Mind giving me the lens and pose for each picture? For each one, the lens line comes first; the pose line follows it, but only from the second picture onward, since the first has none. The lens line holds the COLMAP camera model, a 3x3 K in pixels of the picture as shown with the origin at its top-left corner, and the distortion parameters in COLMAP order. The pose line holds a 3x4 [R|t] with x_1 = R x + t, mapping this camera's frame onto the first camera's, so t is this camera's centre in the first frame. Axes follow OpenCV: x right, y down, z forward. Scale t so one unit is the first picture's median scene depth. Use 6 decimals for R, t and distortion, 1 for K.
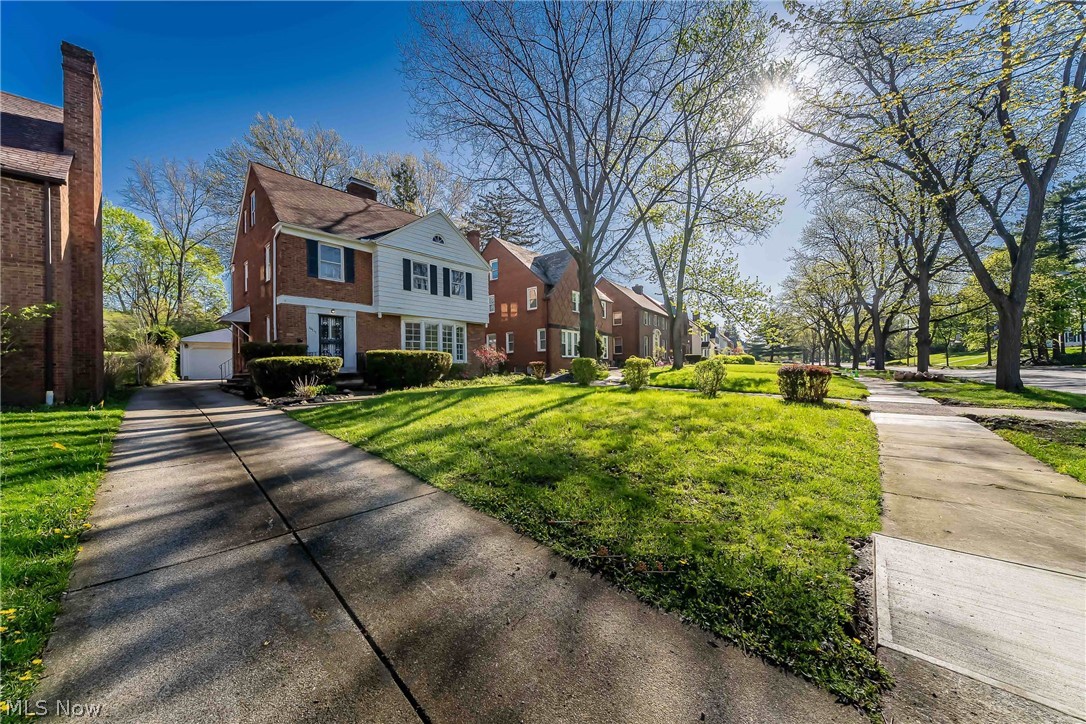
lens RADIAL K [[377.0, 0, 563.7], [0, 377.0, 372.0], [0, 0, 1]] dist [-0.001822, -0.000111]
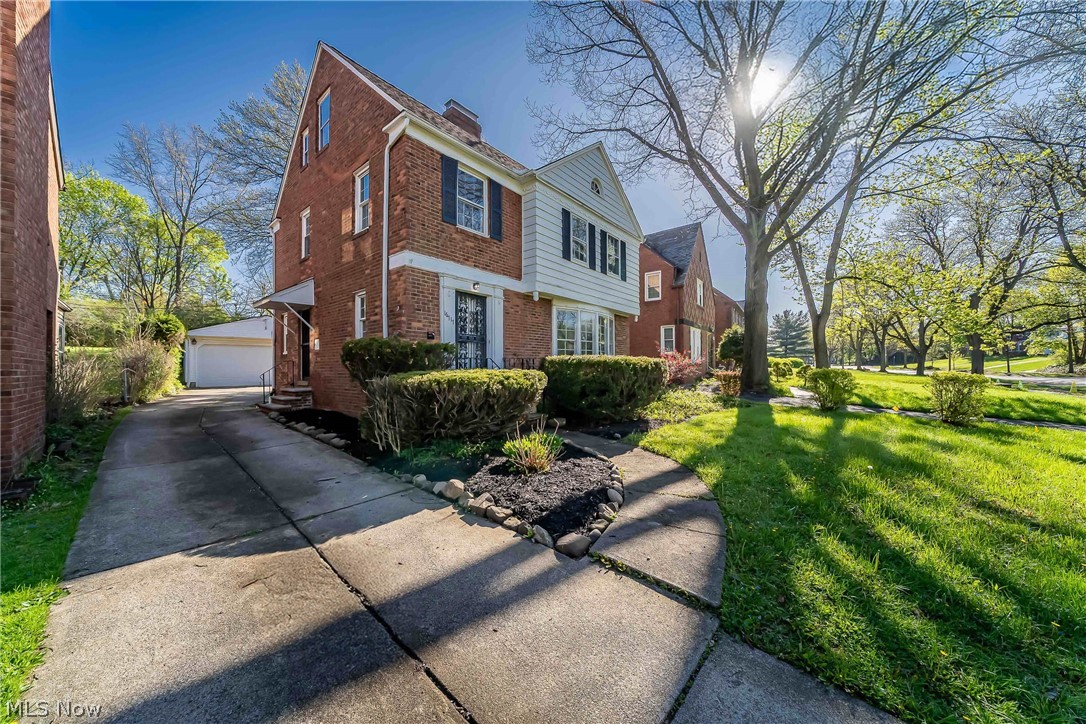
lens RADIAL K [[377.0, 0, 575.3], [0, 377.0, 368.1], [0, 0, 1]] dist [-0.001822, -0.000111]
pose [[0.999604, 0.010806, 0.025977, -0.372717], [-0.010553, 0.999895, -0.009889, -0.025126], [-0.026081, 0.009610, 0.999614, 0.331105]]
